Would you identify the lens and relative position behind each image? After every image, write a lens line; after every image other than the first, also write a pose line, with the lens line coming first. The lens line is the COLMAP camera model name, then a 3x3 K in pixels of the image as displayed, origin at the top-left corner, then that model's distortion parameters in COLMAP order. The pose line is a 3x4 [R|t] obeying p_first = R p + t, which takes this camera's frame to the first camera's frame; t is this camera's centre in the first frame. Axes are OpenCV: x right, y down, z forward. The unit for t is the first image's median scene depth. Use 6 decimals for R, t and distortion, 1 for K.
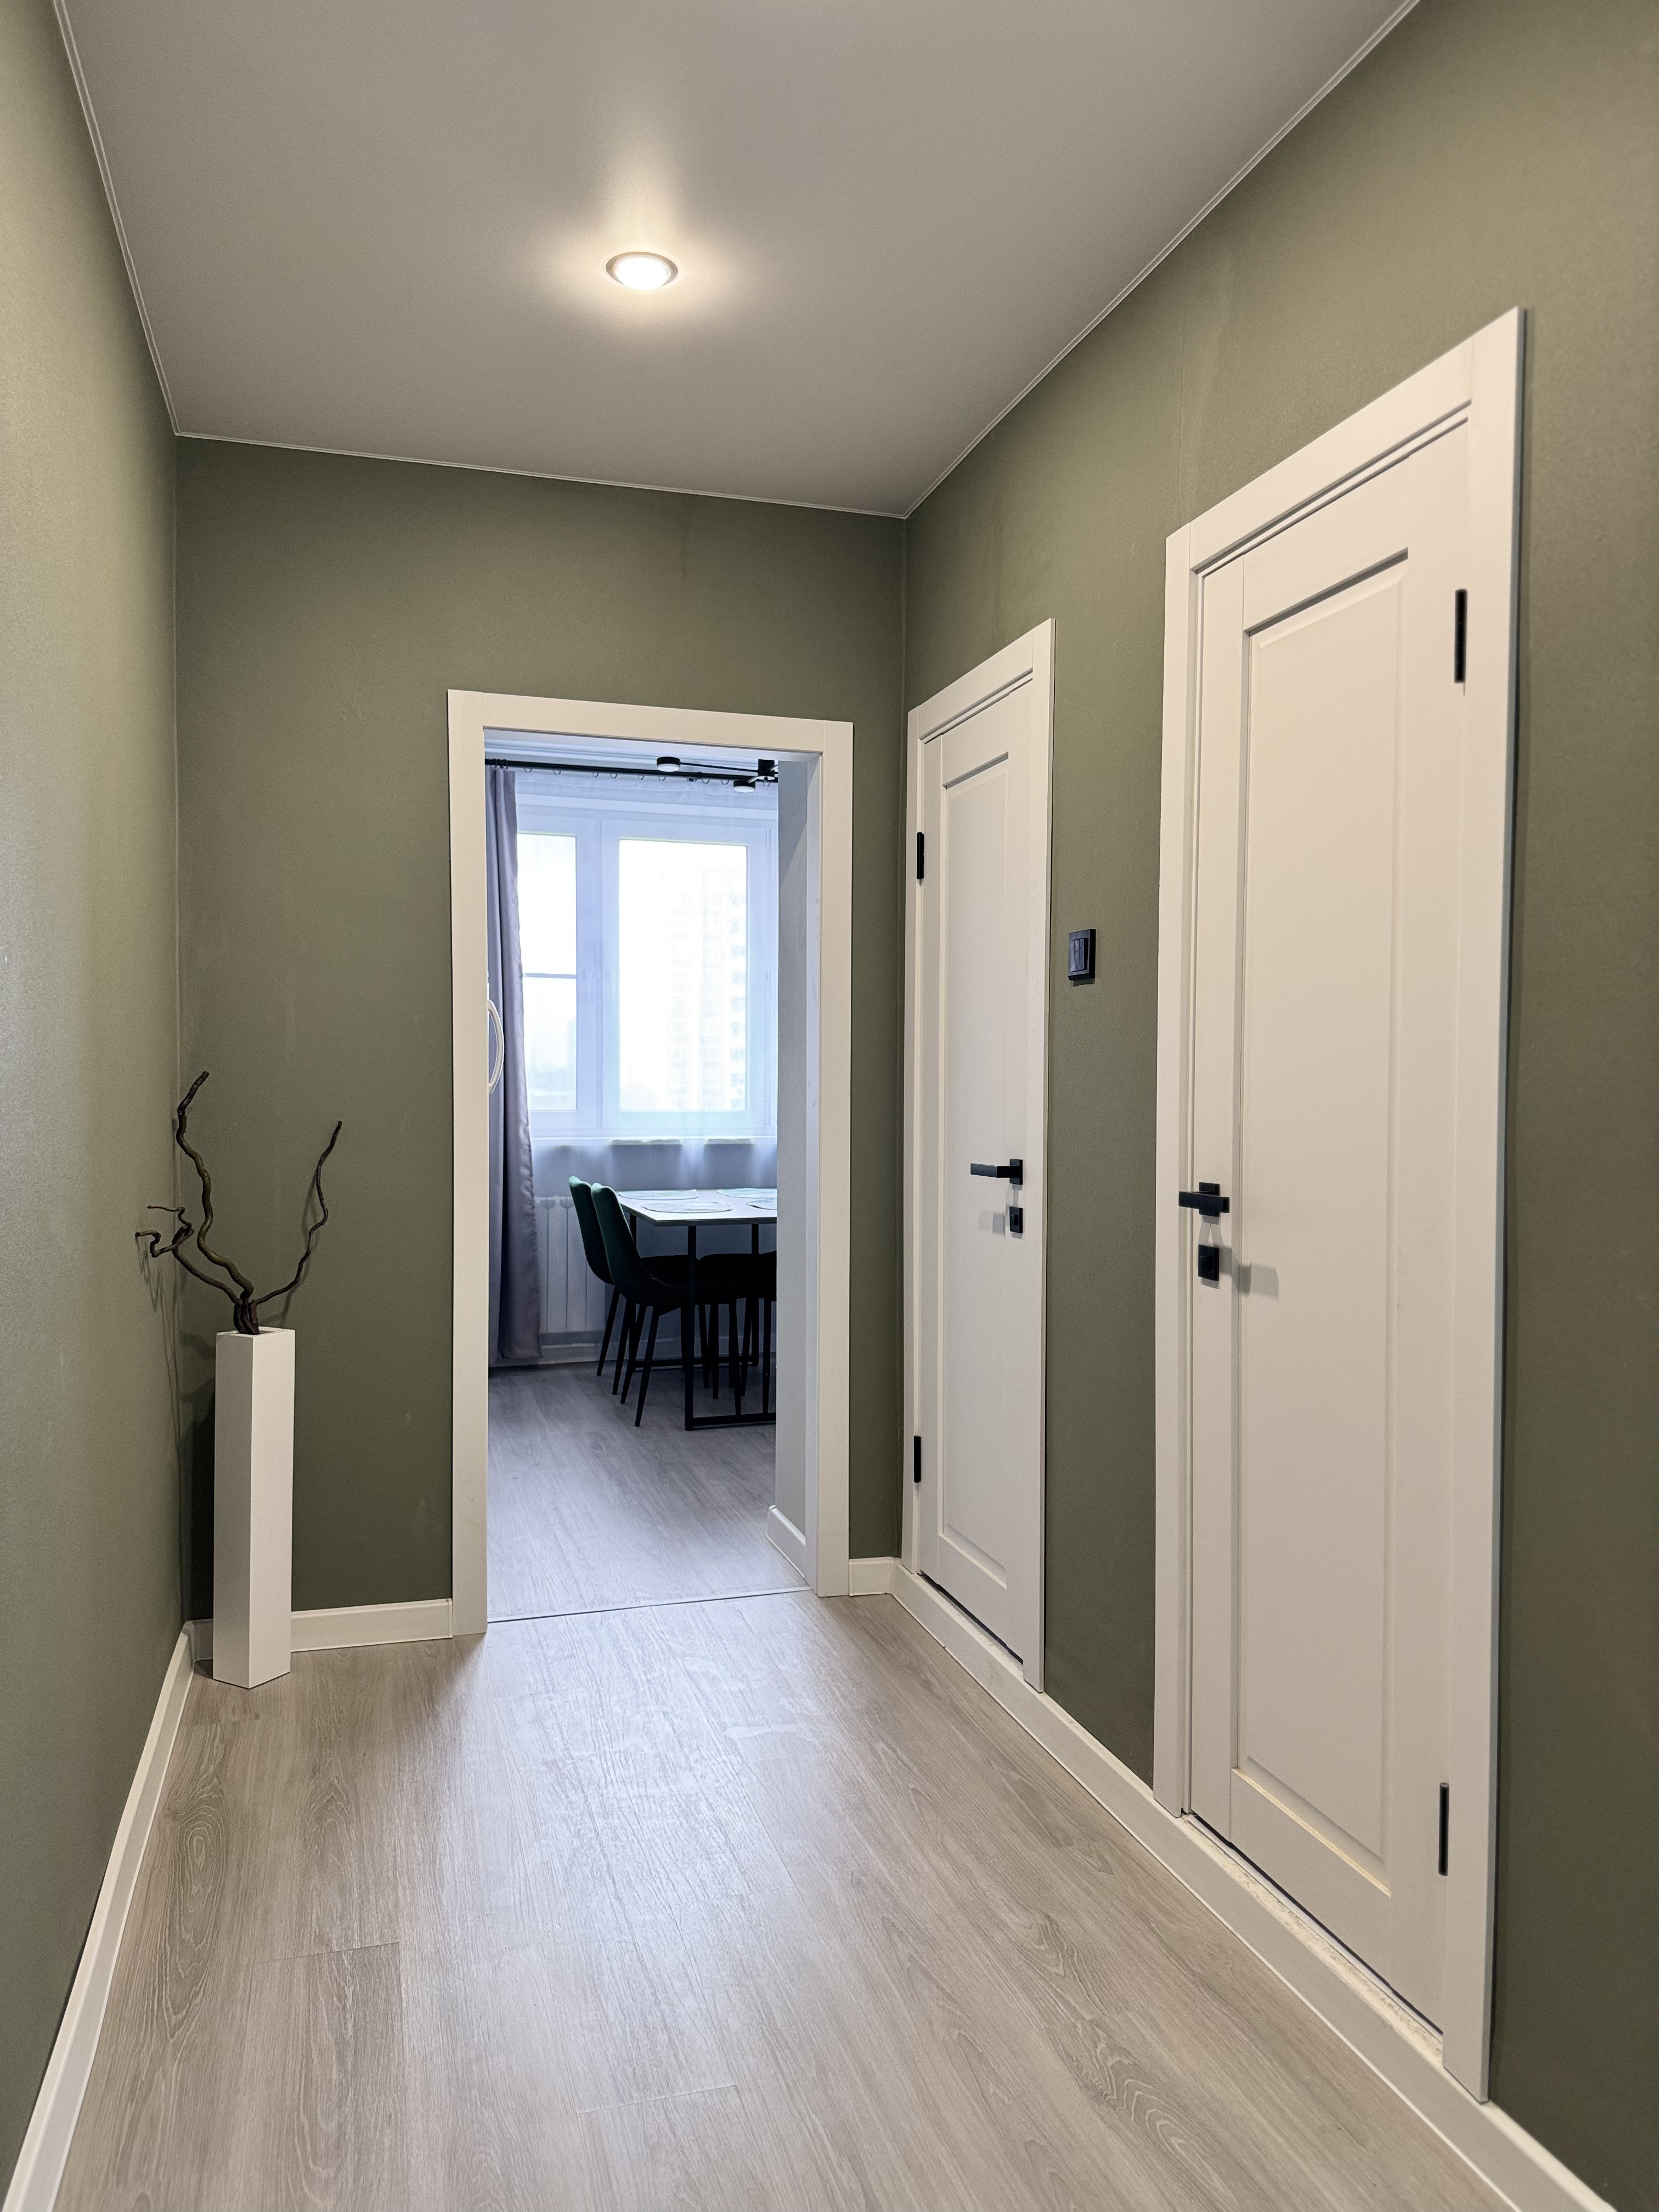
lens RADIAL K [[1540.9, 0, 829.5], [0, 1540.9, 1106.0], [0, 0, 1]] dist [0.036786, -0.042563]
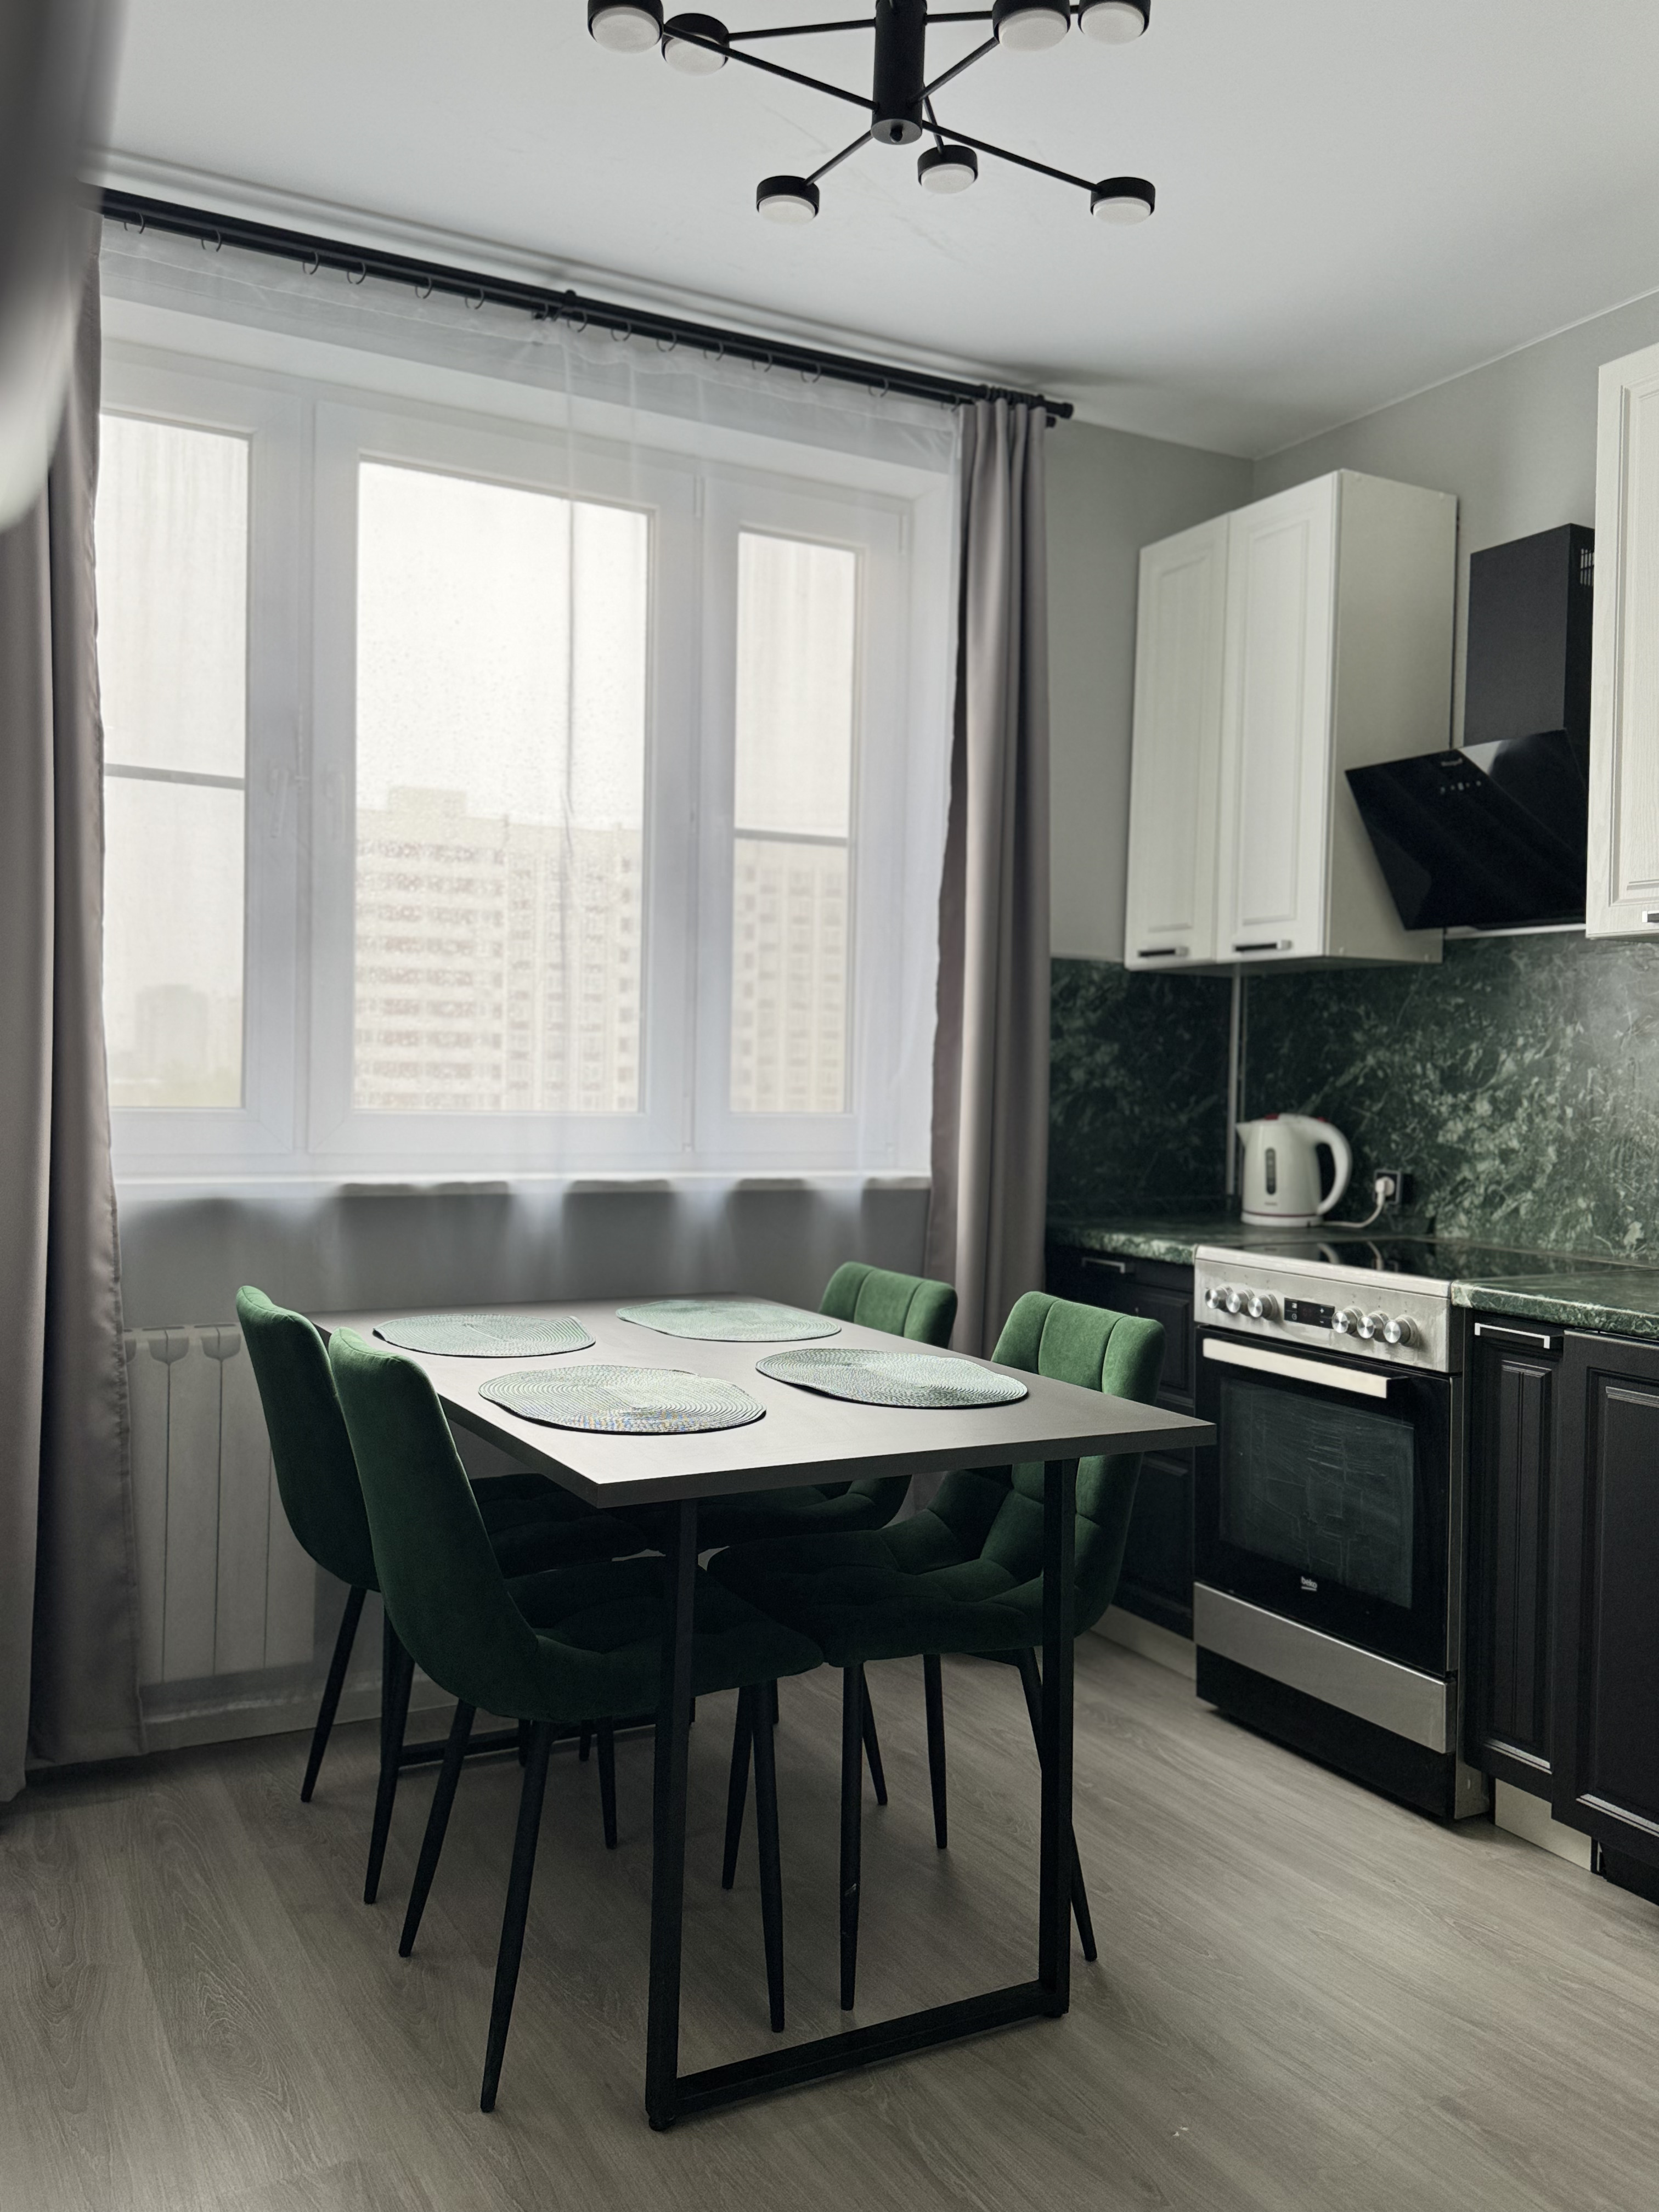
lens RADIAL K [[1748.9, 0, 956.9], [0, 1748.9, 1103.1], [0, 0, 1]] dist [0.004514, 0.000444]
pose [[0.967531, 0.005603, 0.252689, -0.101959], [-0.001621, 0.999871, -0.015961, 0.008762], [-0.252746, 0.015033, 0.967416, 0.522759]]
